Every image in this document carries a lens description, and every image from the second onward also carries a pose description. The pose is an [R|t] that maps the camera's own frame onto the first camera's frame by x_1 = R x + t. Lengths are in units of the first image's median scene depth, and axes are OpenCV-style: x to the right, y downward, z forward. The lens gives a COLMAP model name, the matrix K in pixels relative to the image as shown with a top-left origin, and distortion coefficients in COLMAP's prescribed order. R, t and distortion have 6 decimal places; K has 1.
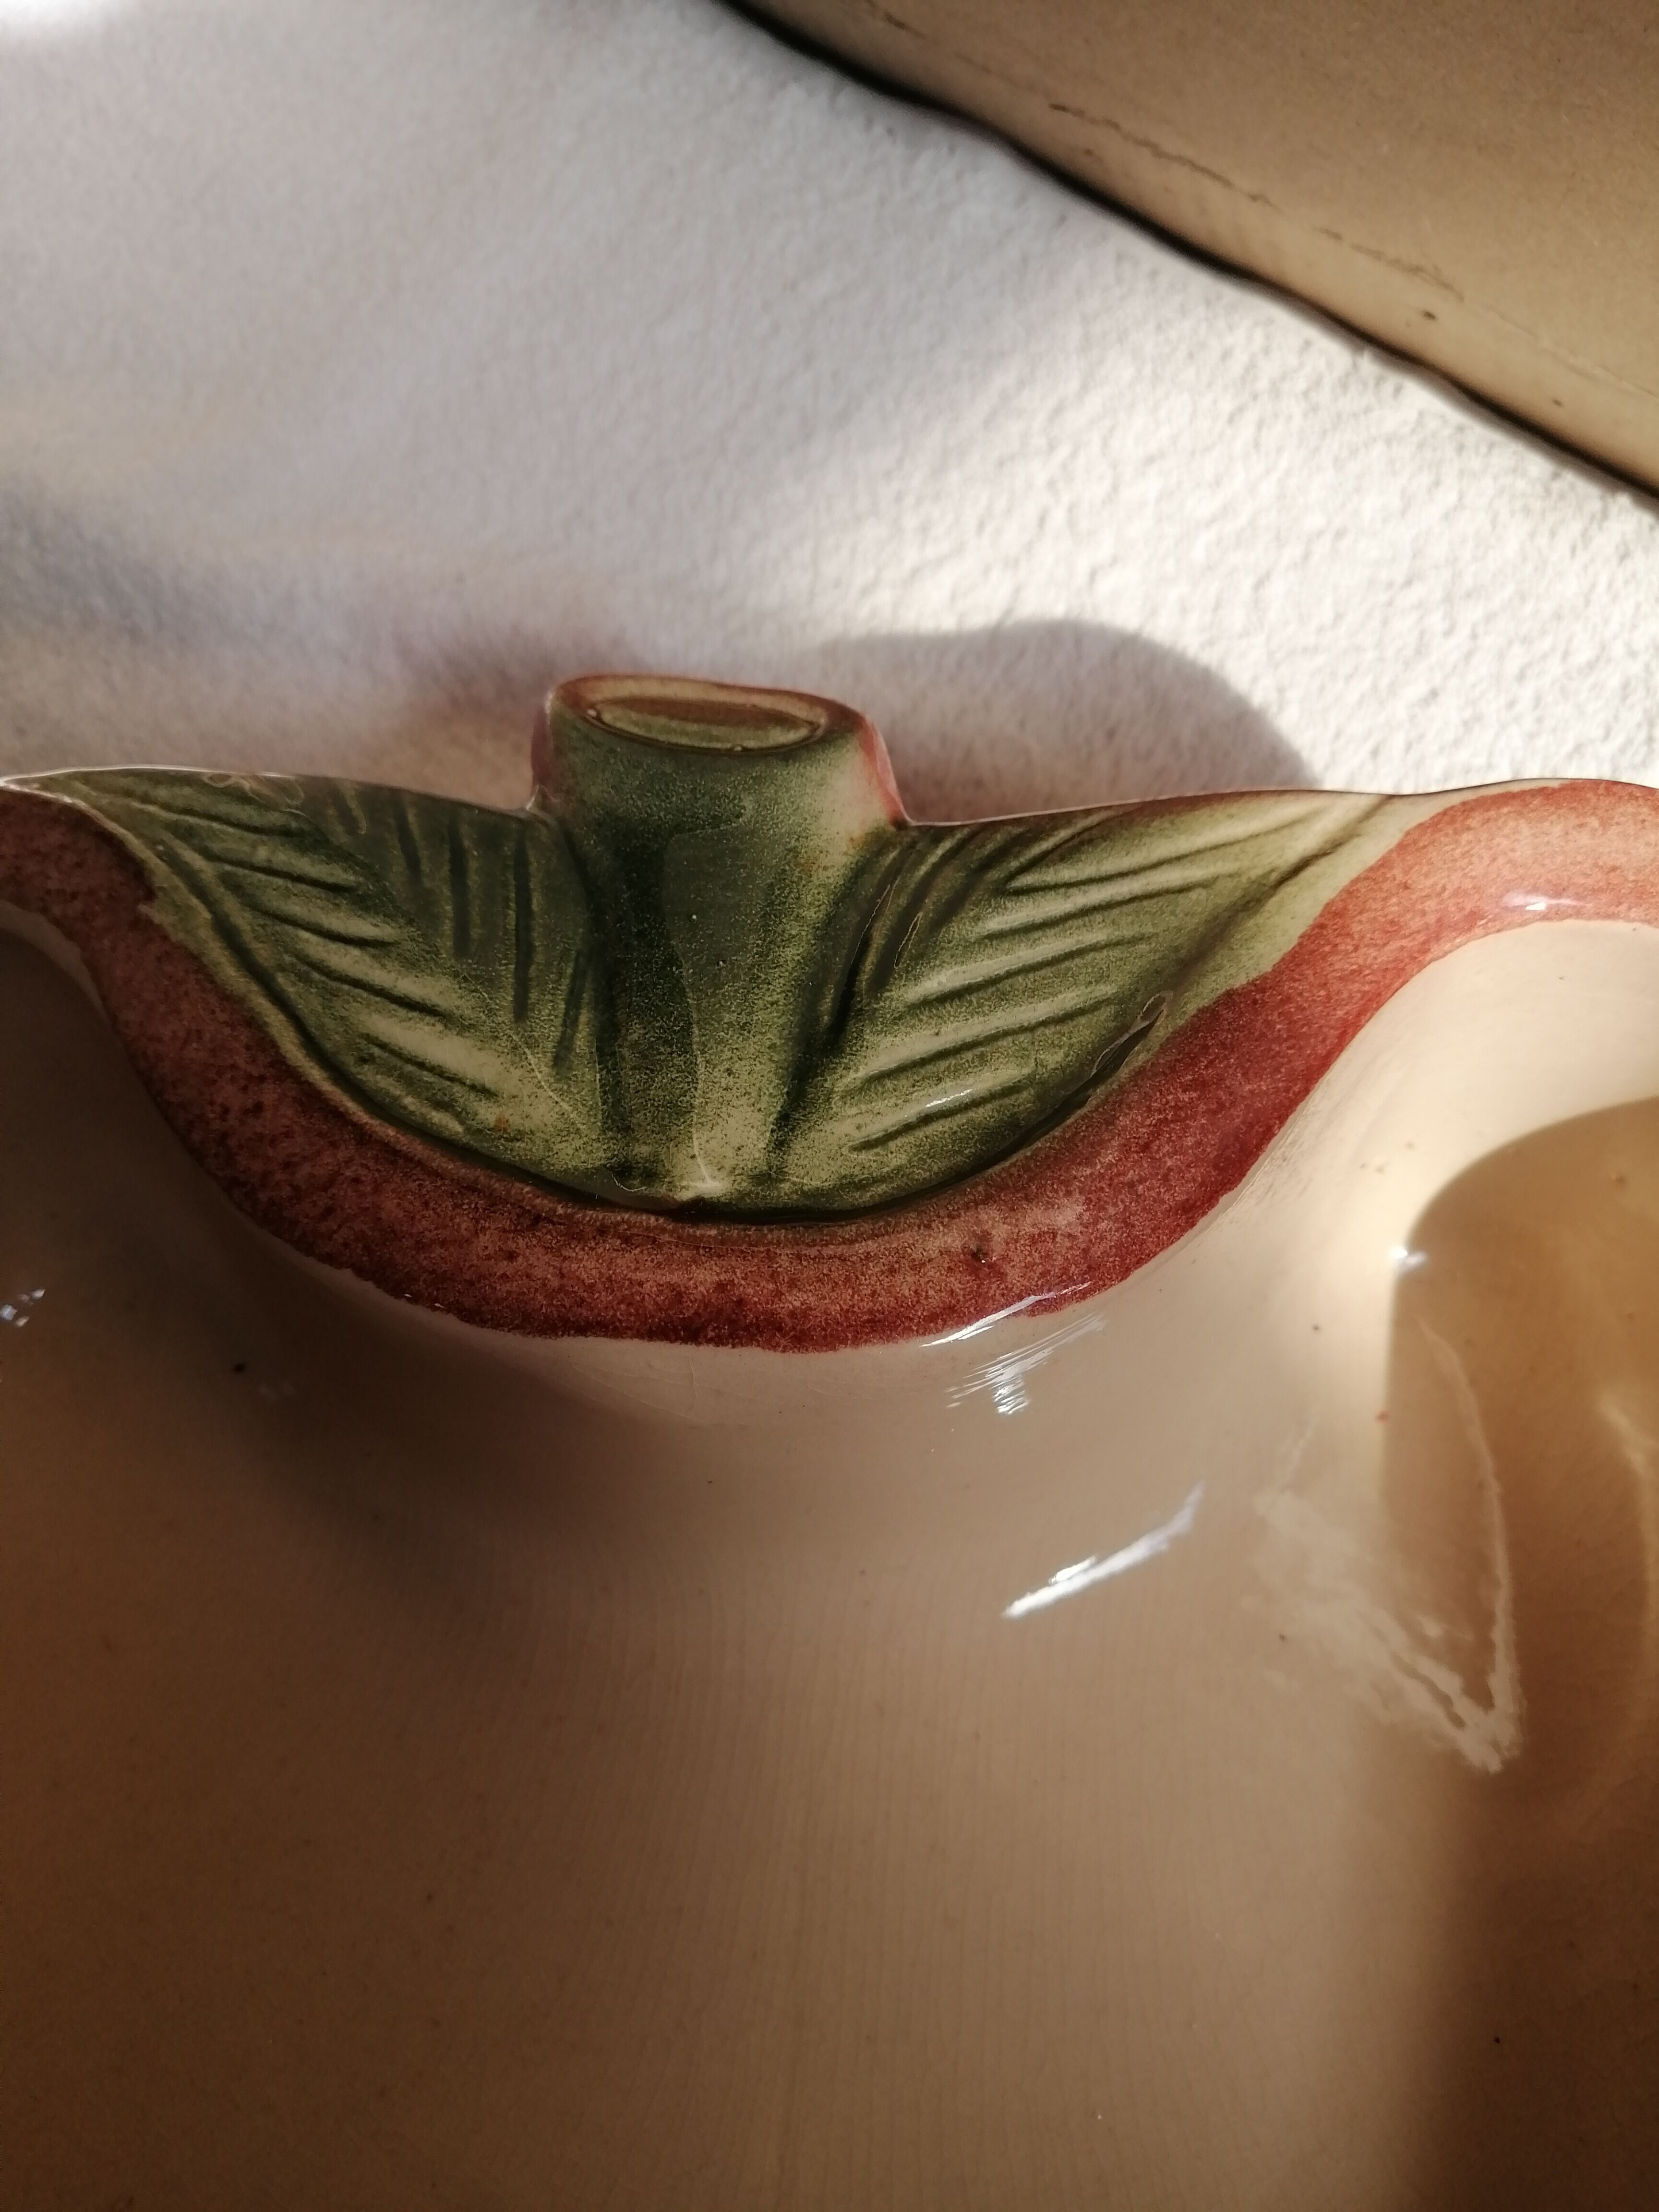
lens RADIAL K [[1726.4, 0, 830.2], [0, 1726.4, 1022.5], [0, 0, 1]] dist [-0.055525, 0.097889]
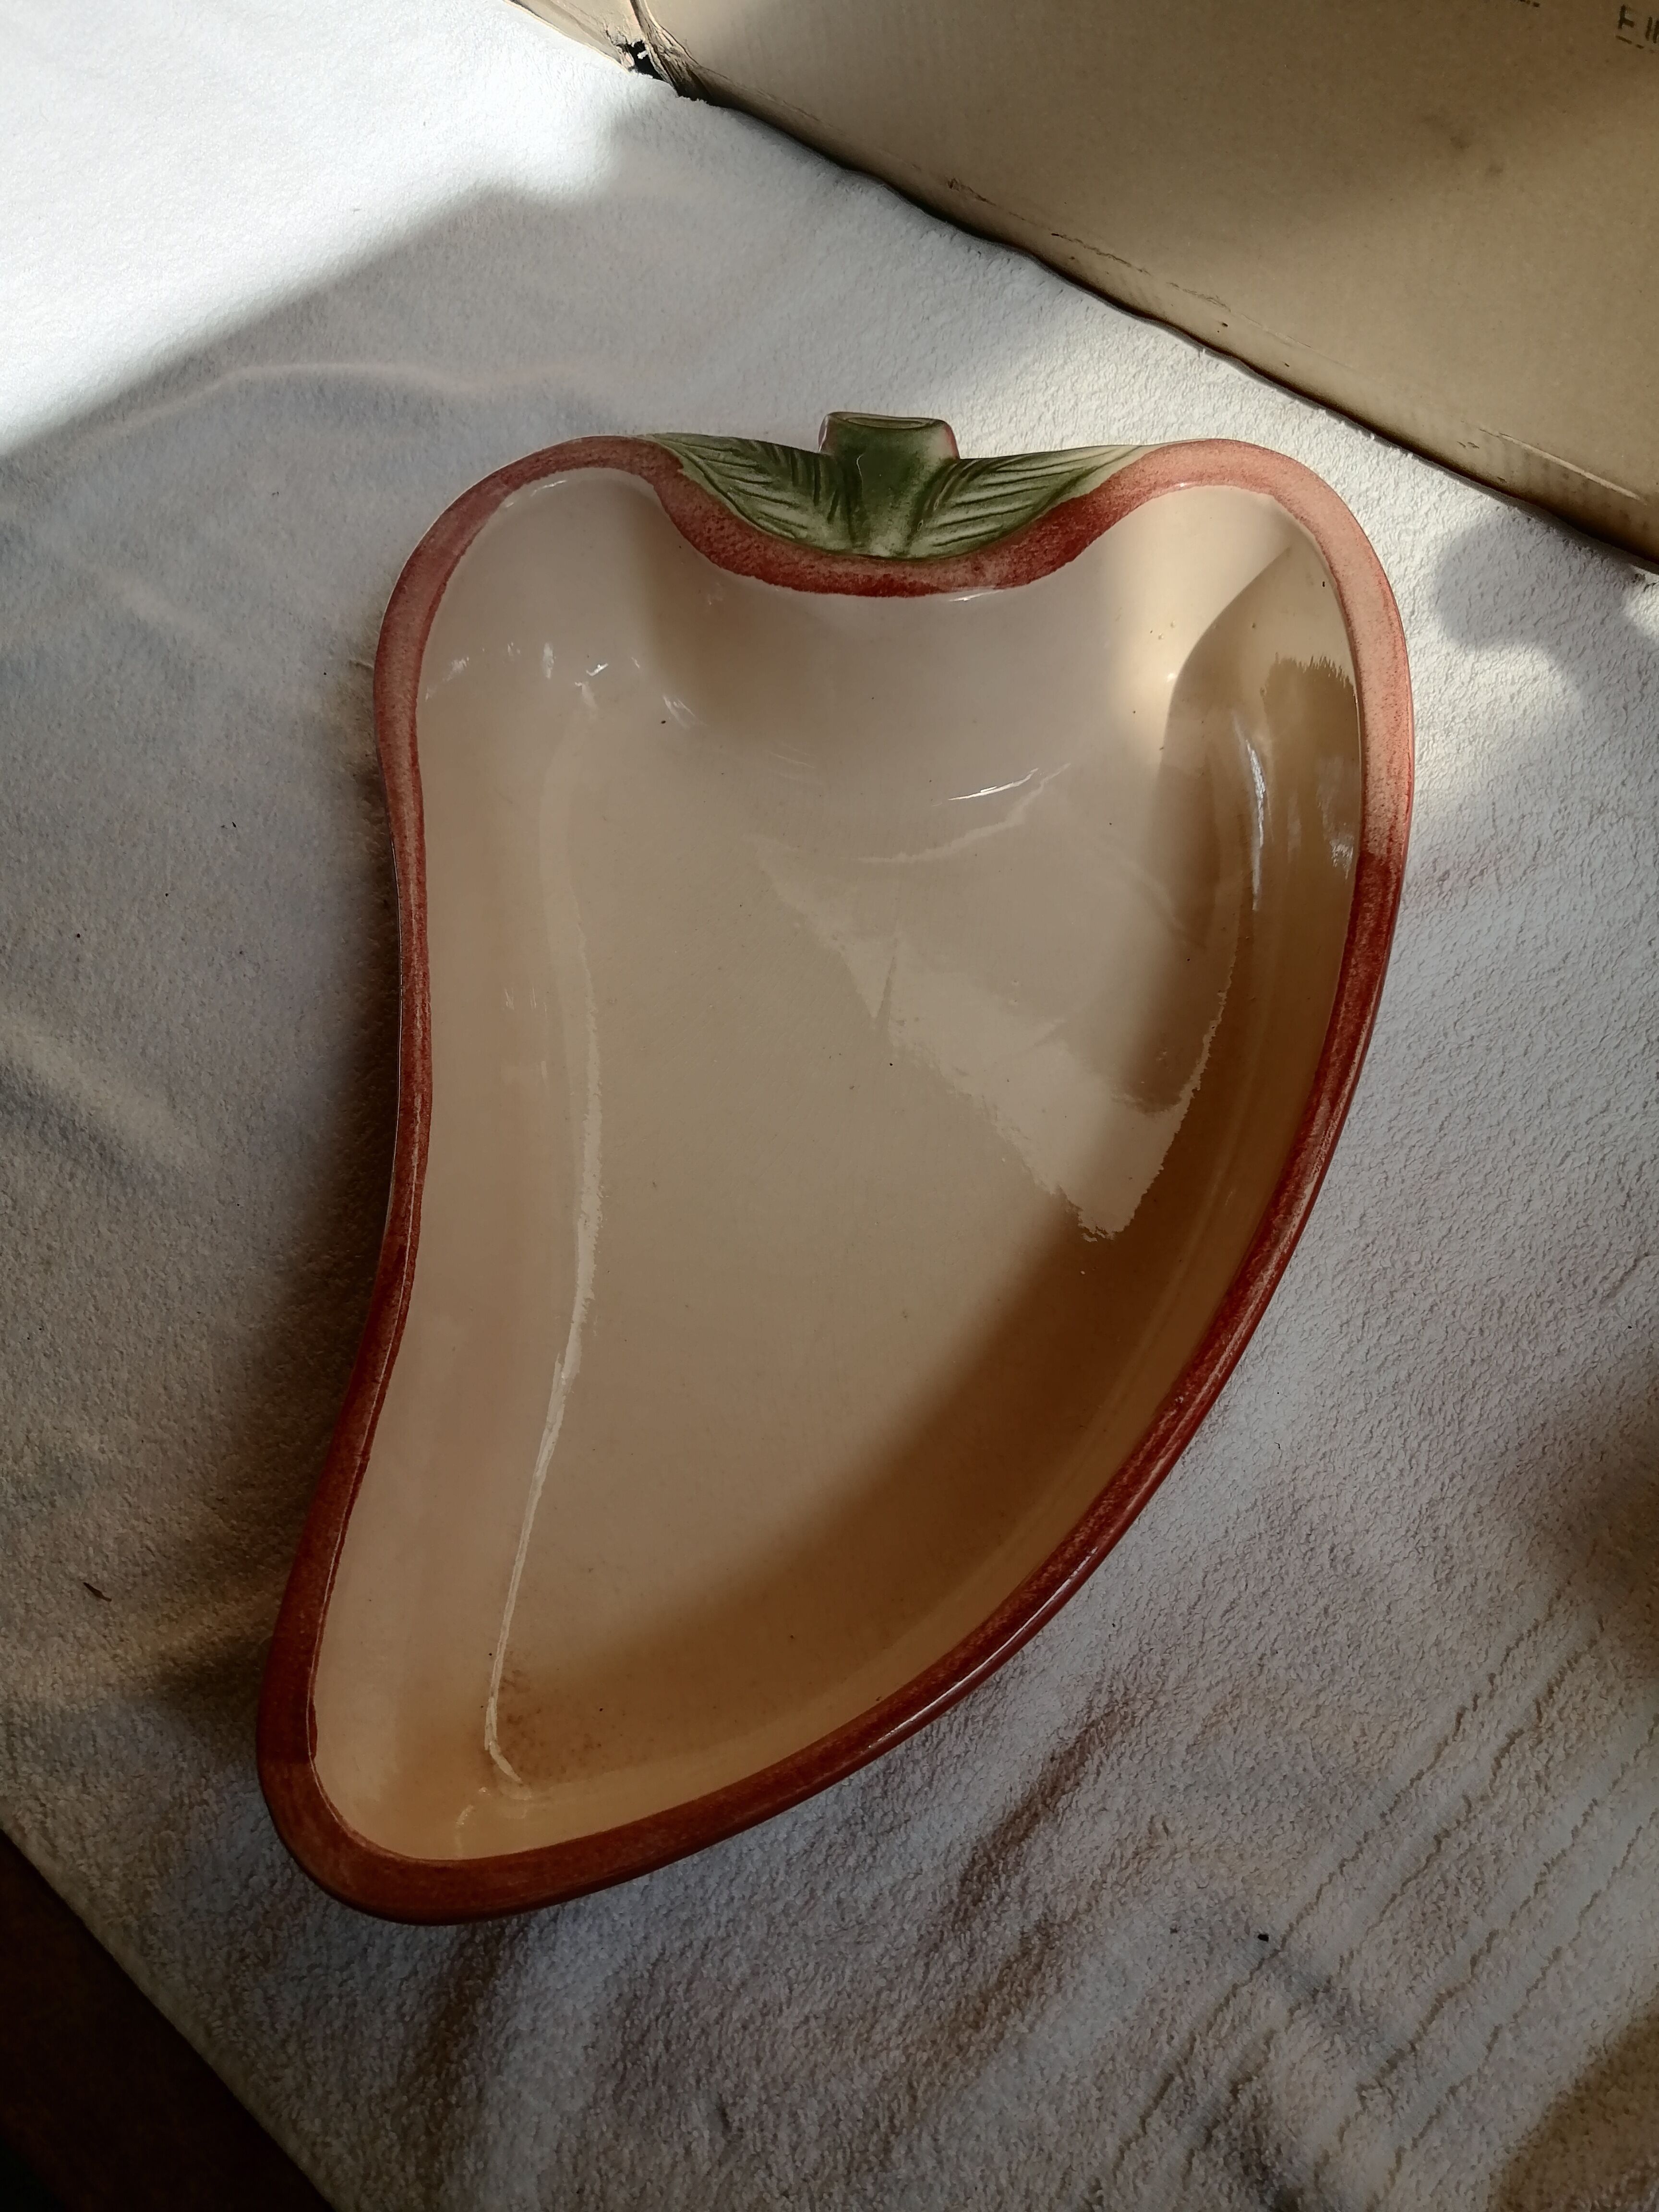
lens RADIAL K [[1859.6, 0, 815.3], [0, 1859.6, 1094.8], [0, 0, 1]] dist [0.004798, 0.004340]
pose [[0.996497, 0.045056, -0.070447, 0.070290], [-0.054234, 0.989451, -0.134331, 1.298274], [0.063652, 0.137681, 0.988429, -1.772082]]
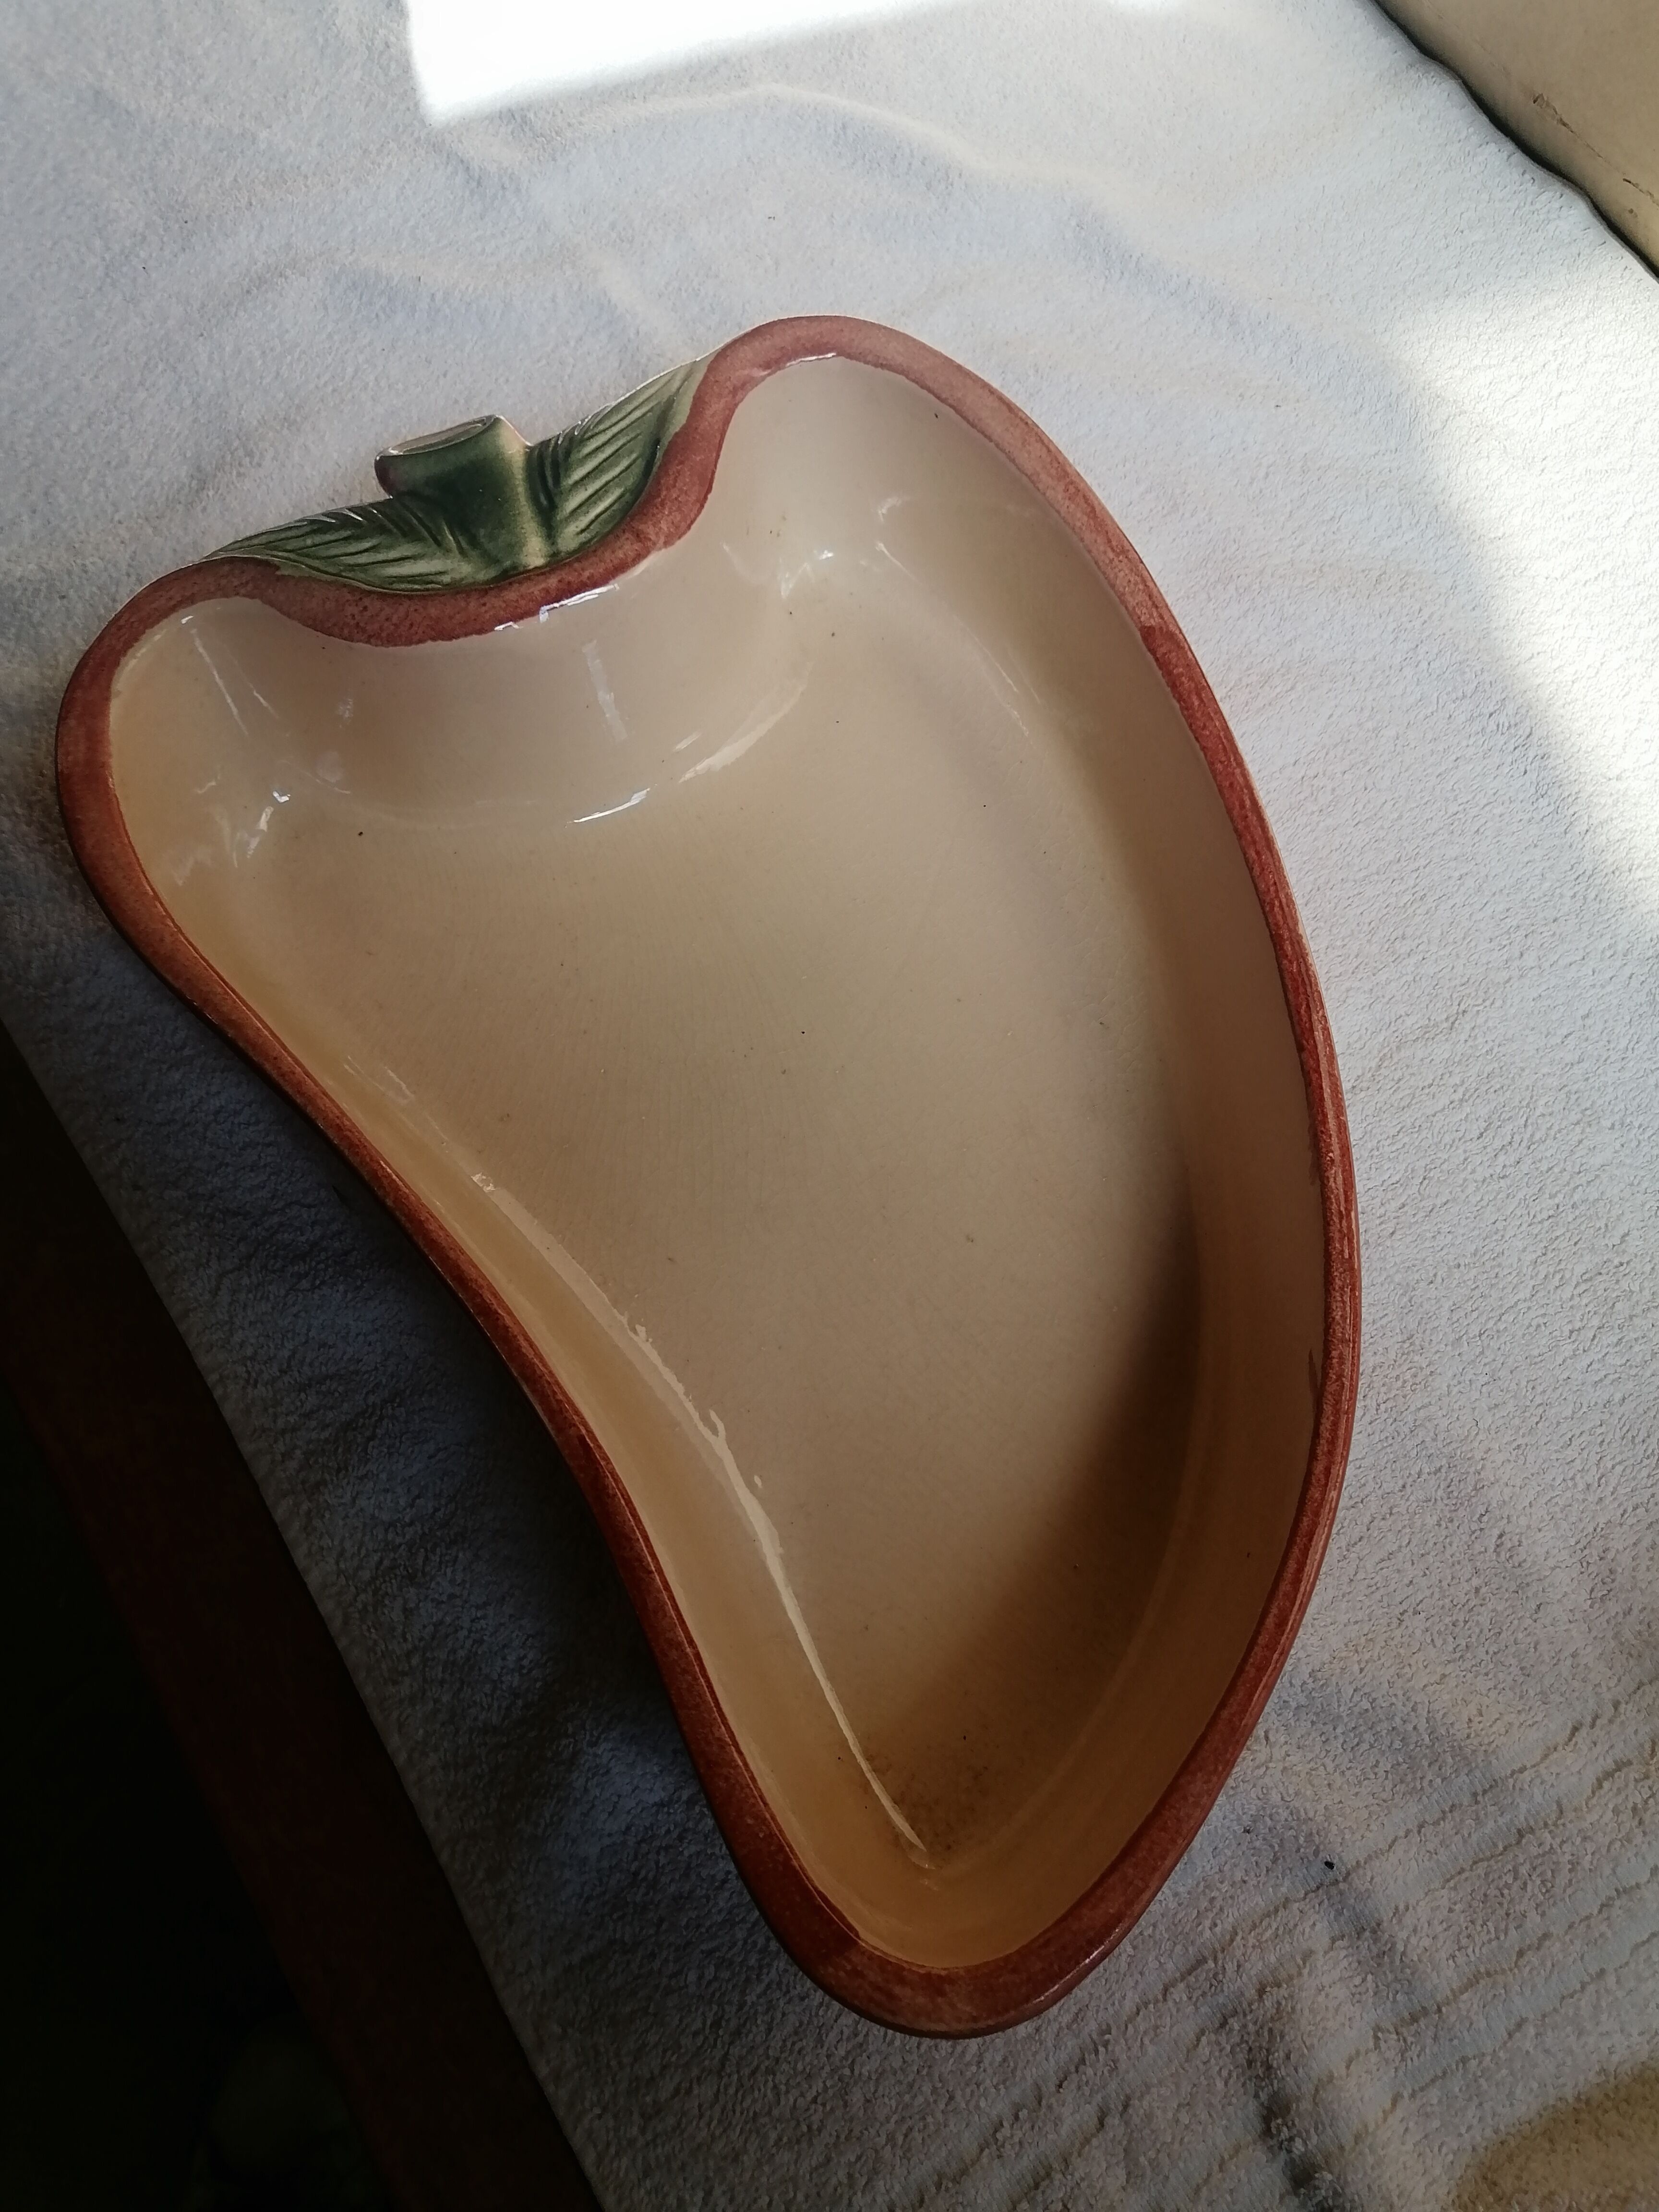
lens RADIAL K [[1859.6, 0, 815.3], [0, 1859.6, 1094.8], [0, 0, 1]] dist [0.004798, 0.004340]
pose [[0.861491, -0.449202, 0.236752, -0.704928], [0.468520, 0.882958, -0.029562, 1.041409], [-0.195763, 0.136390, 0.971120, -1.662620]]
